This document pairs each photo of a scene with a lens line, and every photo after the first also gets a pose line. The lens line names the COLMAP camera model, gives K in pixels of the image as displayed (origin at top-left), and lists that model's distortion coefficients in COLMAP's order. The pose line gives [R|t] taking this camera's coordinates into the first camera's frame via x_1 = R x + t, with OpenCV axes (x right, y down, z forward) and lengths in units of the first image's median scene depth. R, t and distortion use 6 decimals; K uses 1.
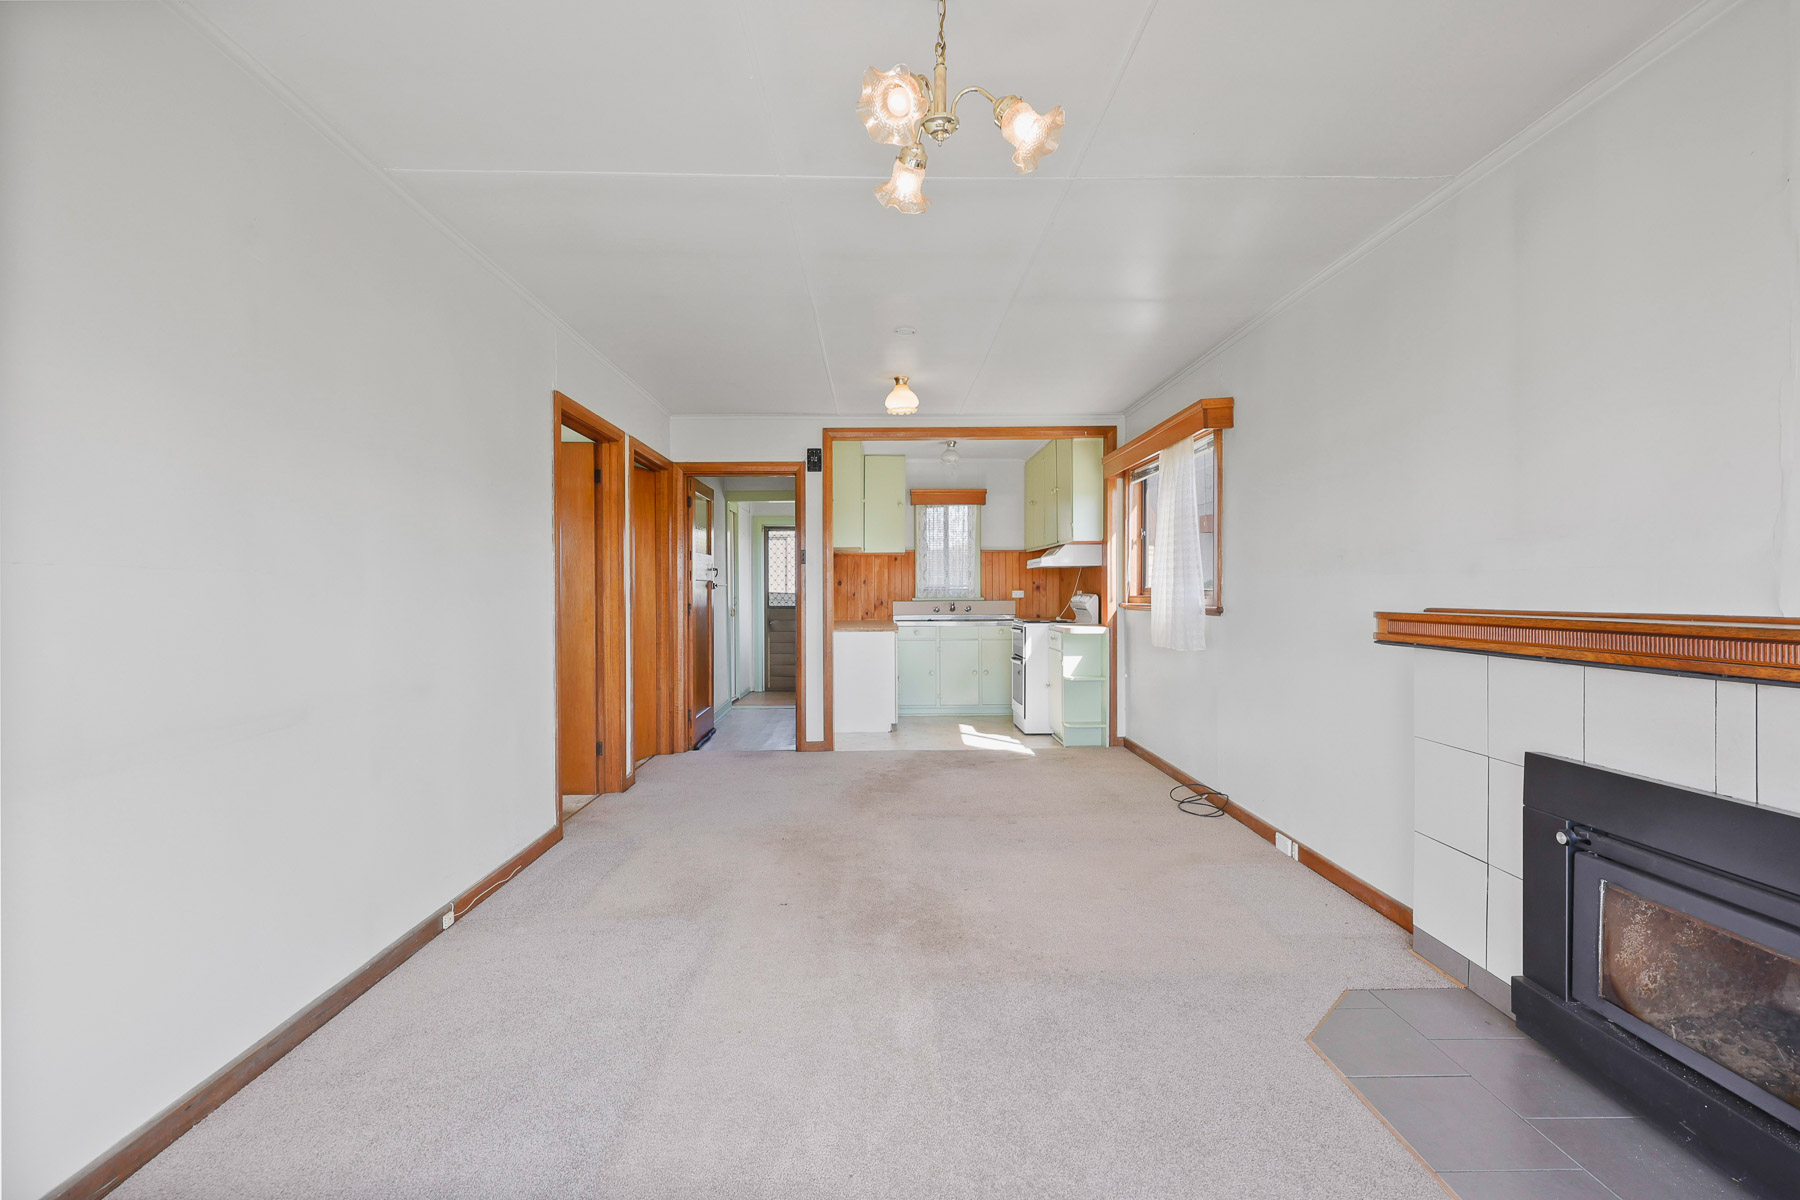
lens RADIAL K [[774.1, 0, 892.8], [0, 774.1, 598.0], [0, 0, 1]] dist [0.000346, 0.000001]
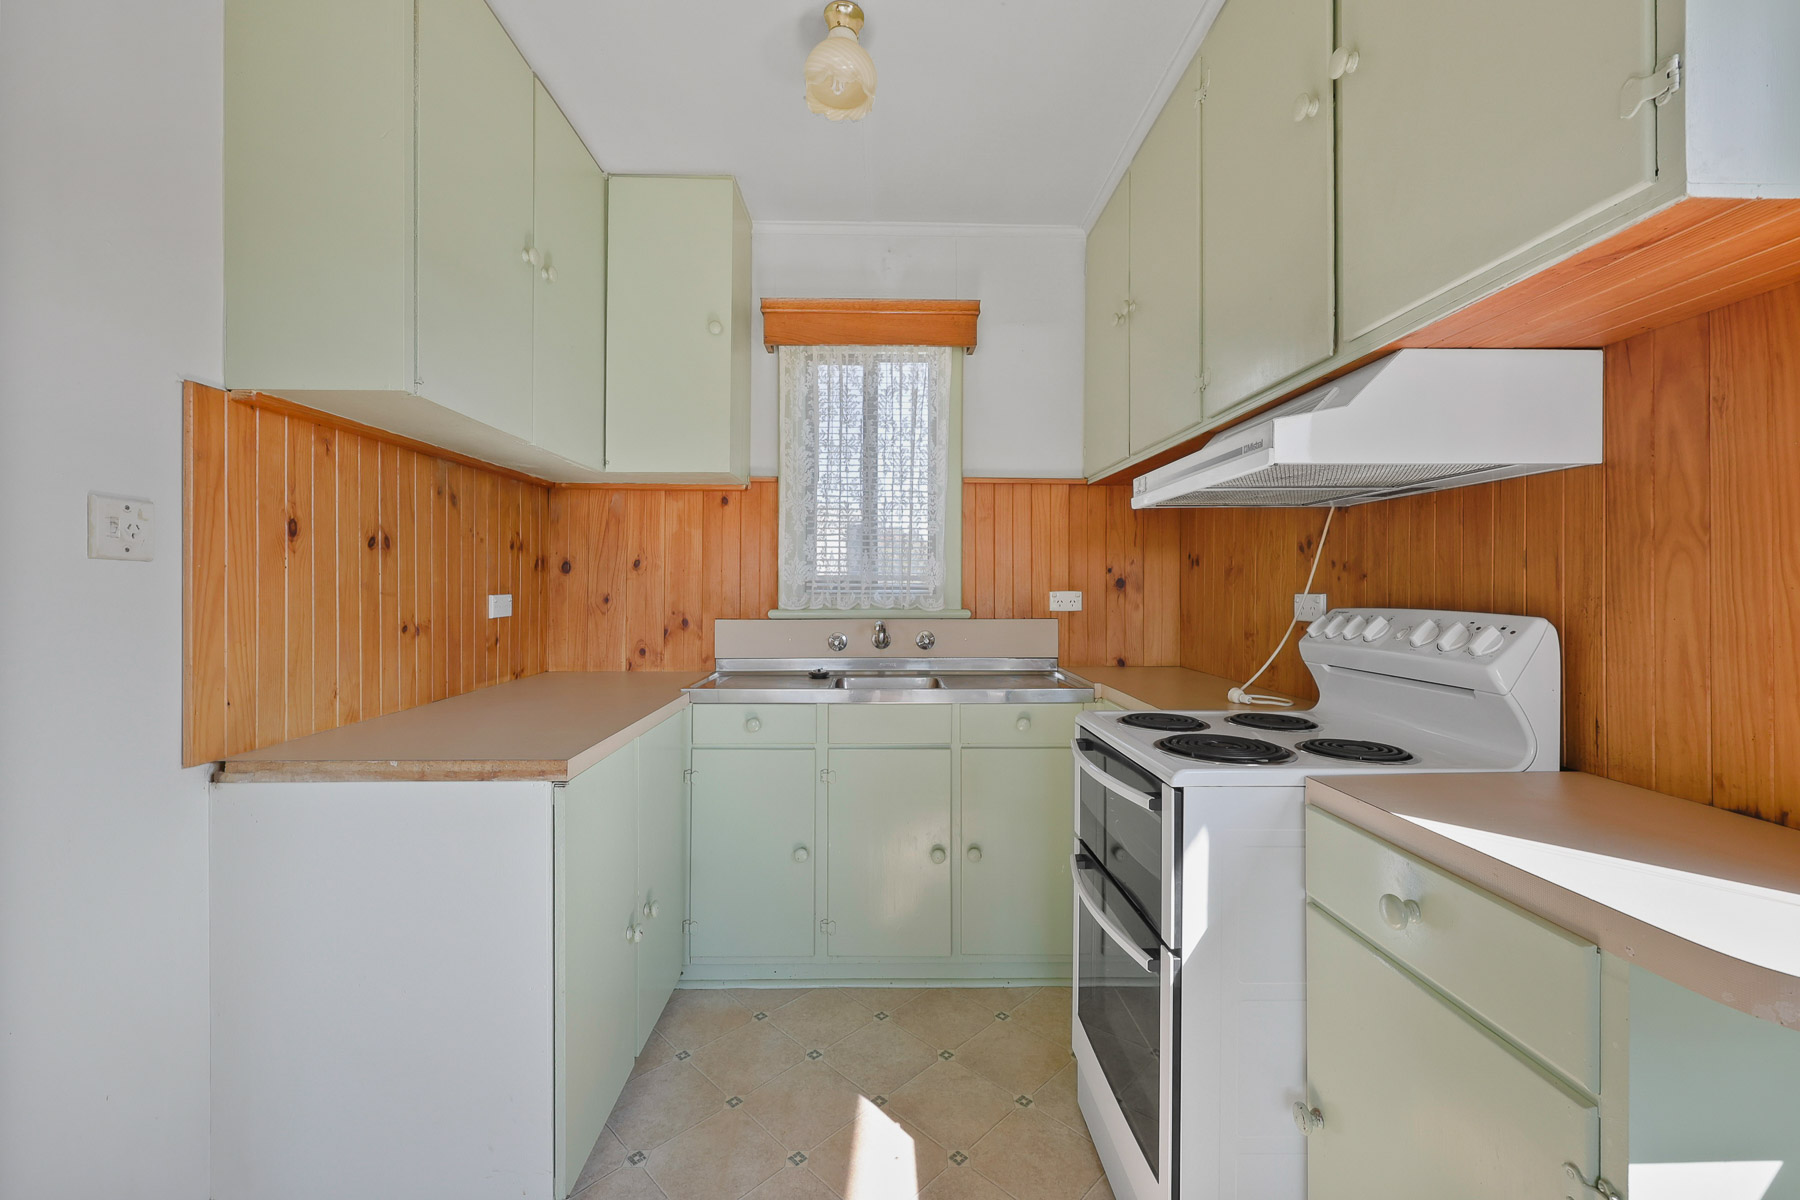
lens RADIAL K [[731.9, 0, 901.9], [0, 731.9, 593.7], [0, 0, 1]] dist [-0.000997, 0.000072]
pose [[0.999641, 0.006867, 0.025917, 0.077288], [-0.006844, 0.999976, -0.000977, -0.007550], [-0.025923, 0.000799, 0.999664, 0.663944]]
